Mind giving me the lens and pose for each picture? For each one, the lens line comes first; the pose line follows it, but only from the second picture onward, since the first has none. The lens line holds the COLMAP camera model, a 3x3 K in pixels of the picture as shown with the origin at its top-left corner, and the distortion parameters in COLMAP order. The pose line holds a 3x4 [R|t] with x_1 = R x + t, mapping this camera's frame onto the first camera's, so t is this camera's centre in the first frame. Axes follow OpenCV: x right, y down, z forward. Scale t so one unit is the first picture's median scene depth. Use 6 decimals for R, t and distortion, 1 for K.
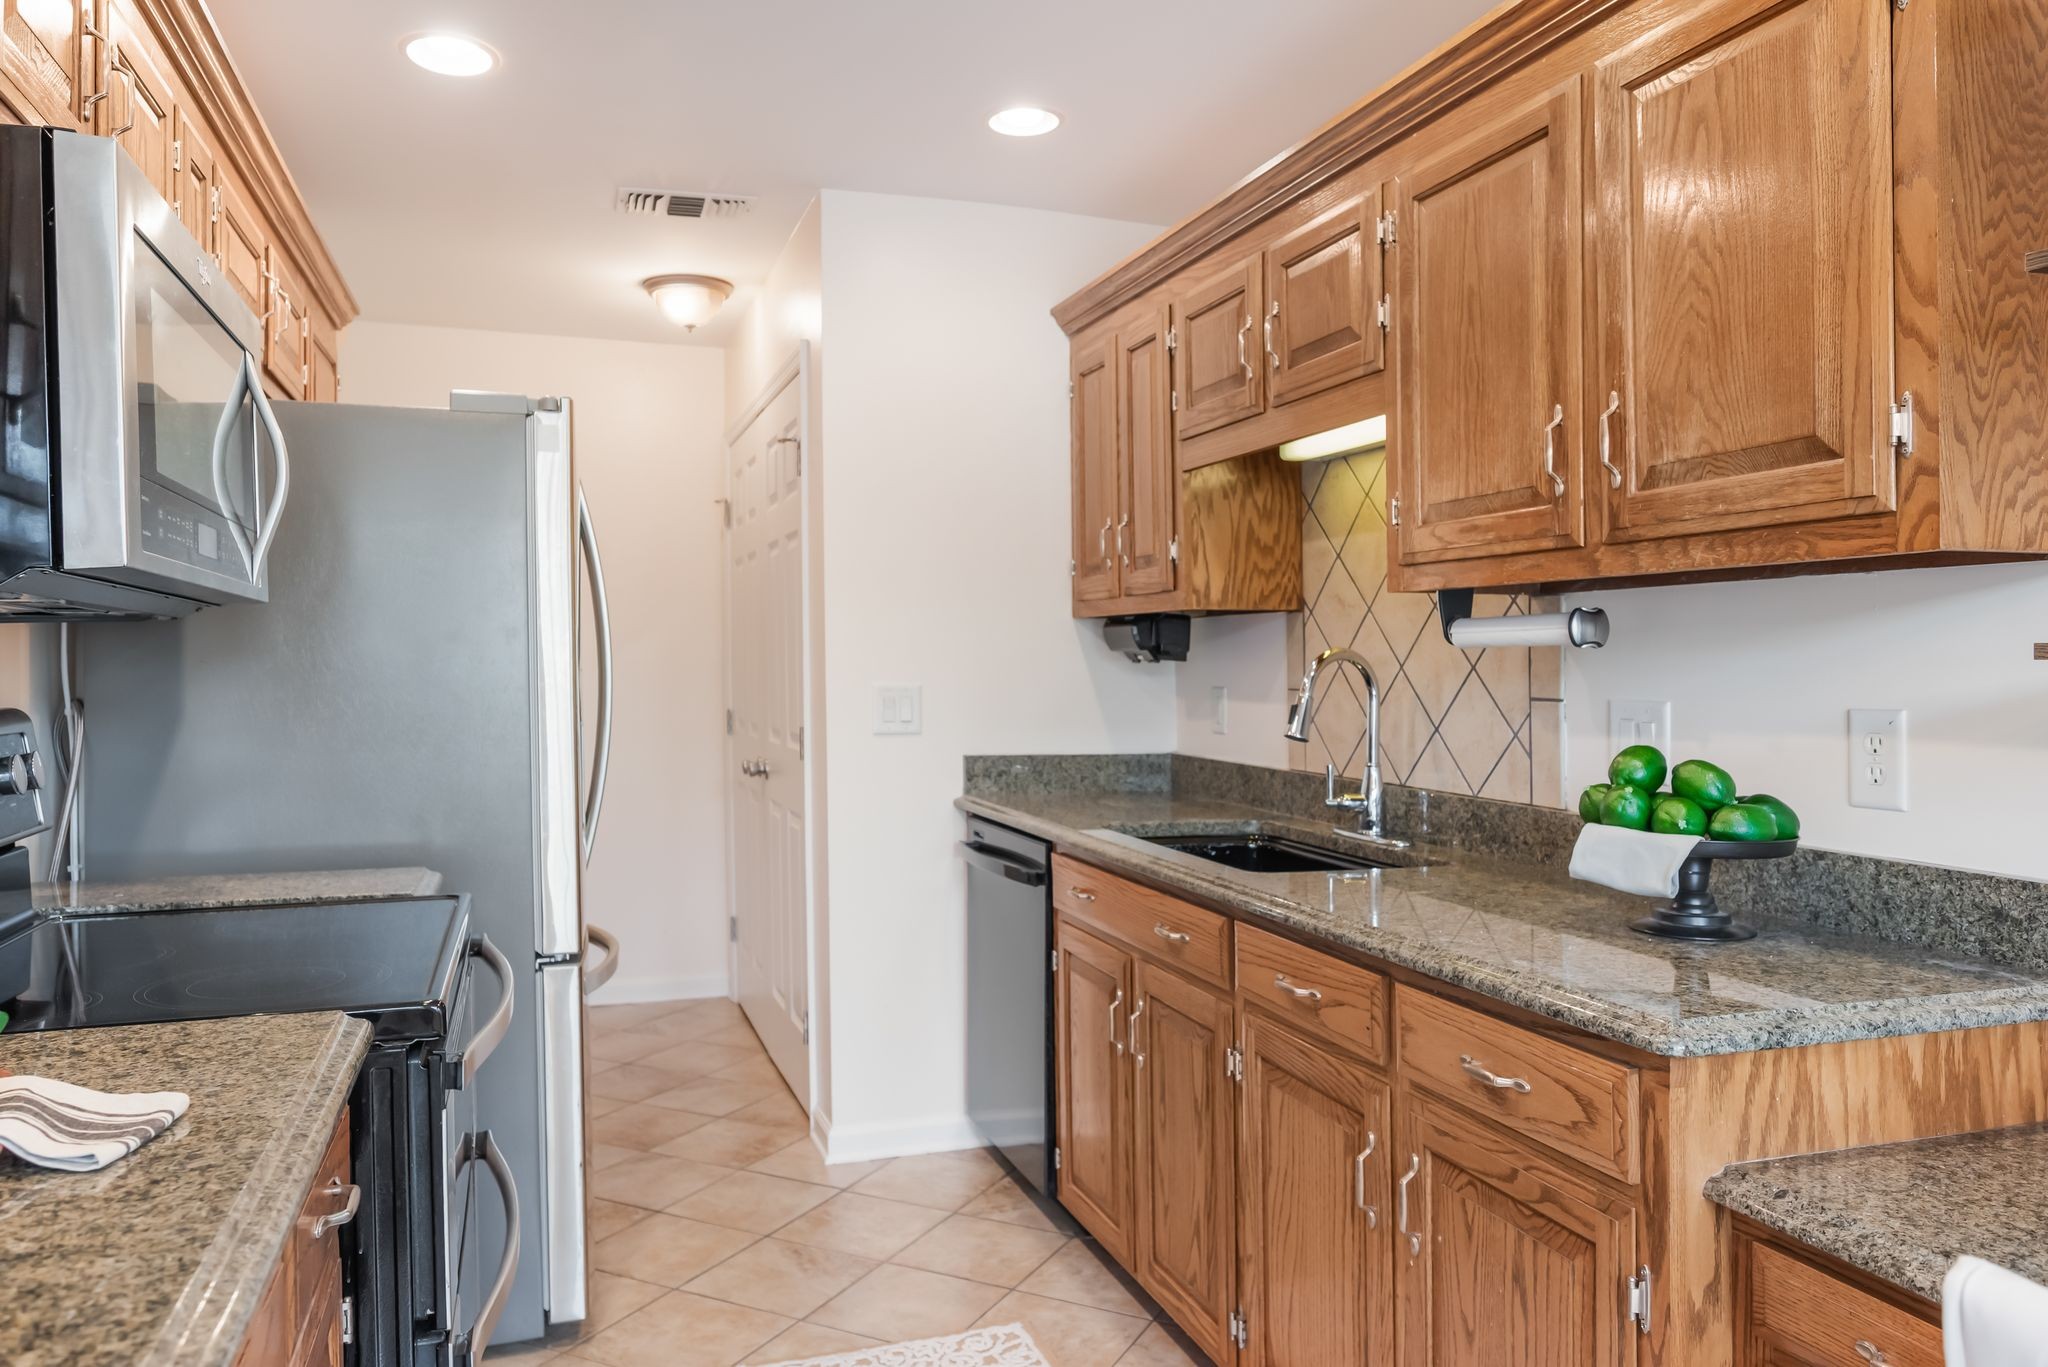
lens RADIAL K [[1448.1, 0, 1024.0], [0, 1448.1, 683.5], [0, 0, 1]] dist [-0.000038, -0.005220]
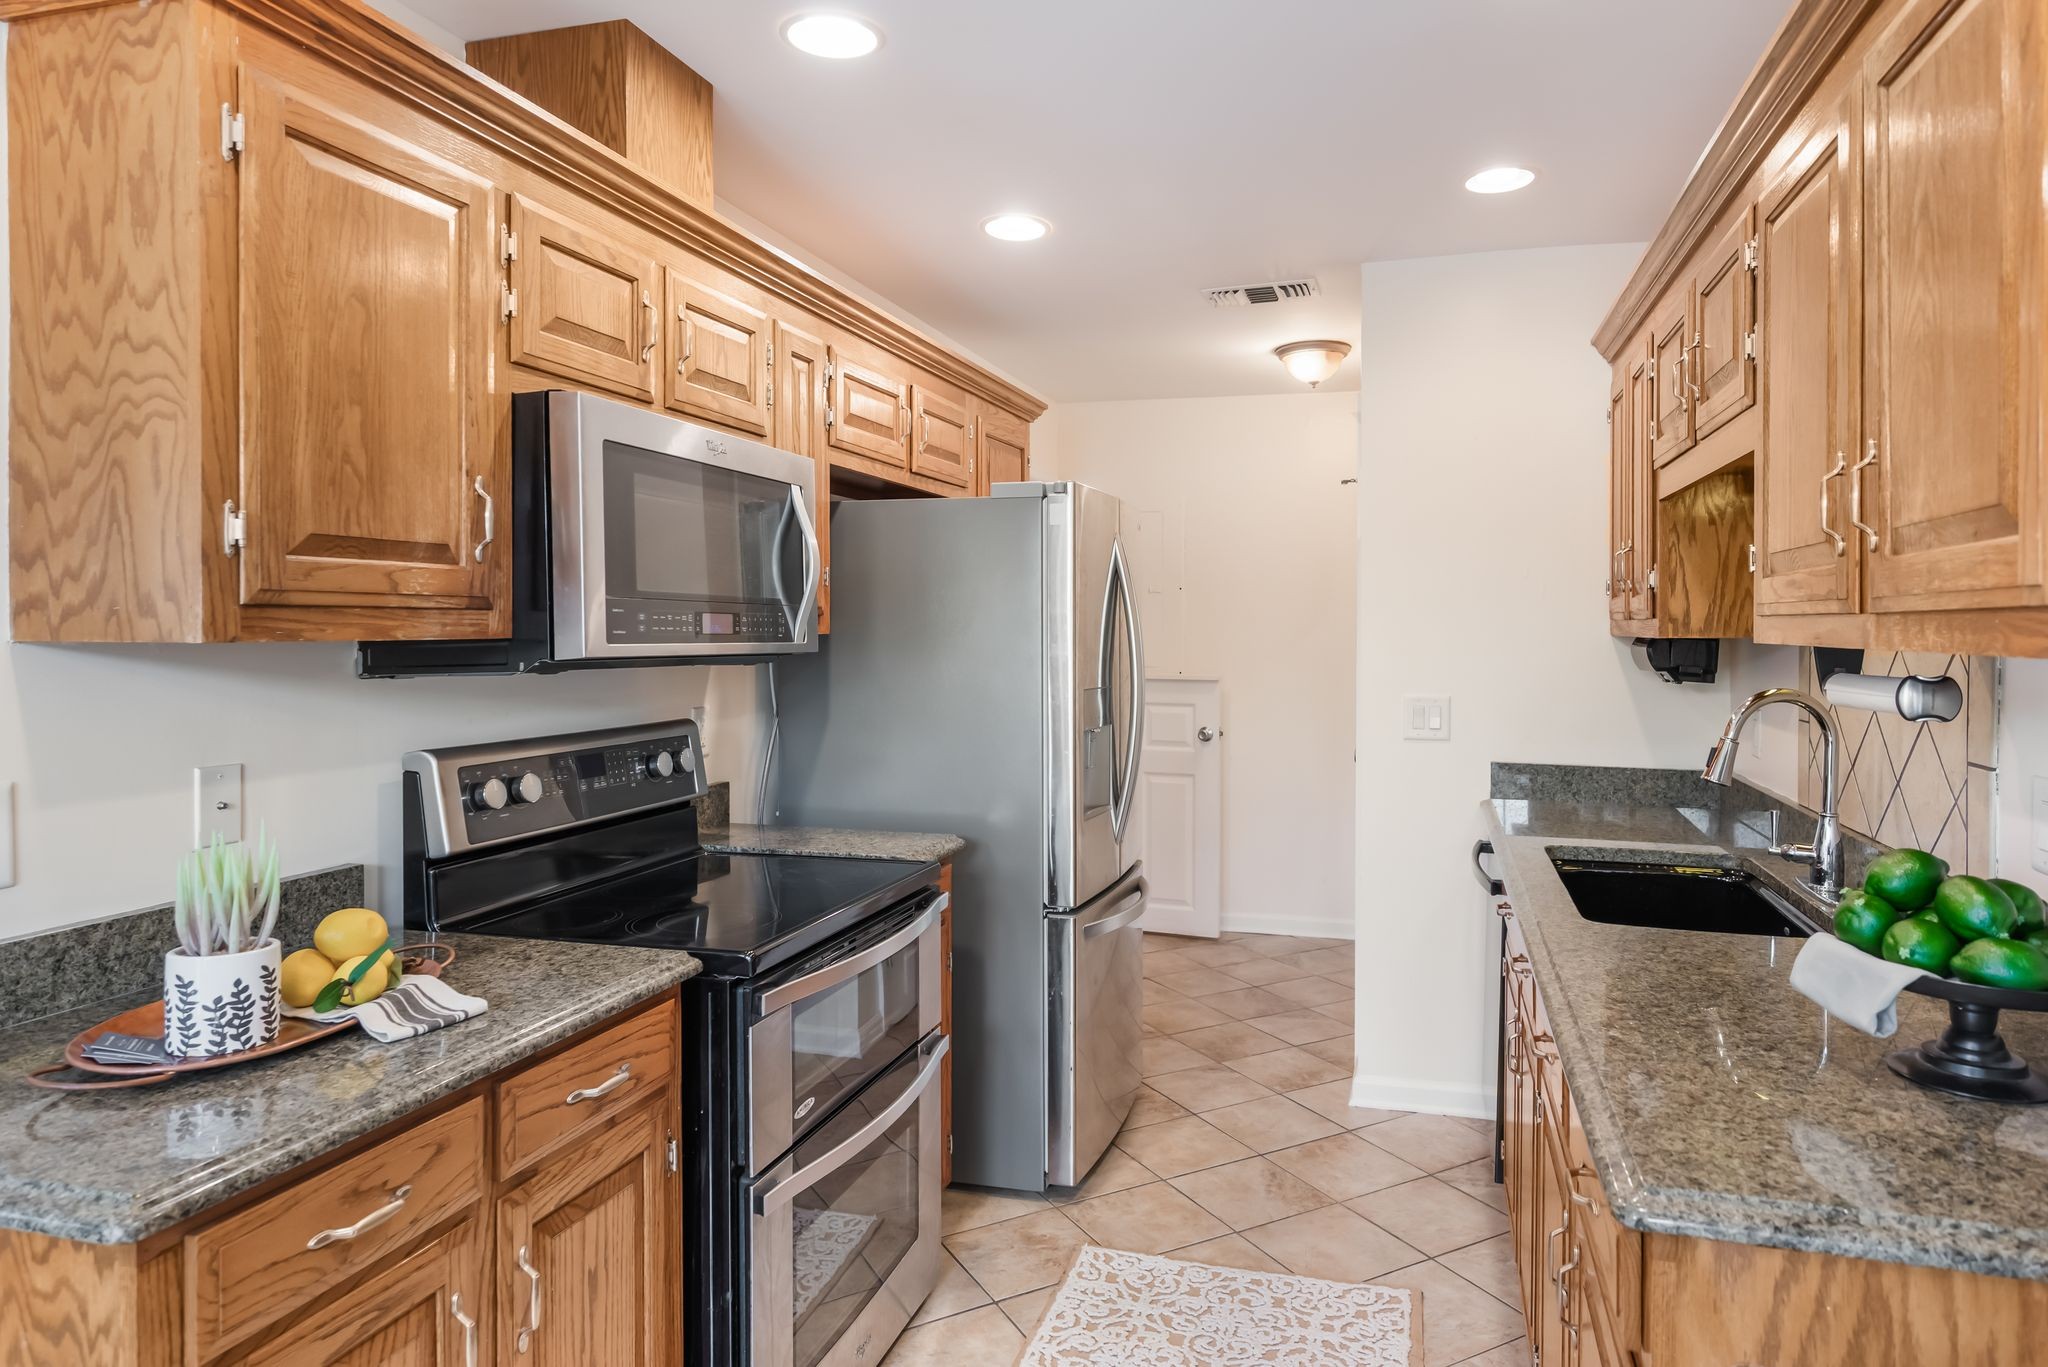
lens RADIAL K [[1199.2, 0, 1024.0], [0, 1199.2, 683.5], [0, 0, 1]] dist [-0.003859, 0.004263]
pose [[0.829446, 0.024738, -0.558038, 0.254533], [-0.011460, 0.999562, 0.027278, -0.045427], [0.558469, -0.016230, 0.829367, 0.080986]]
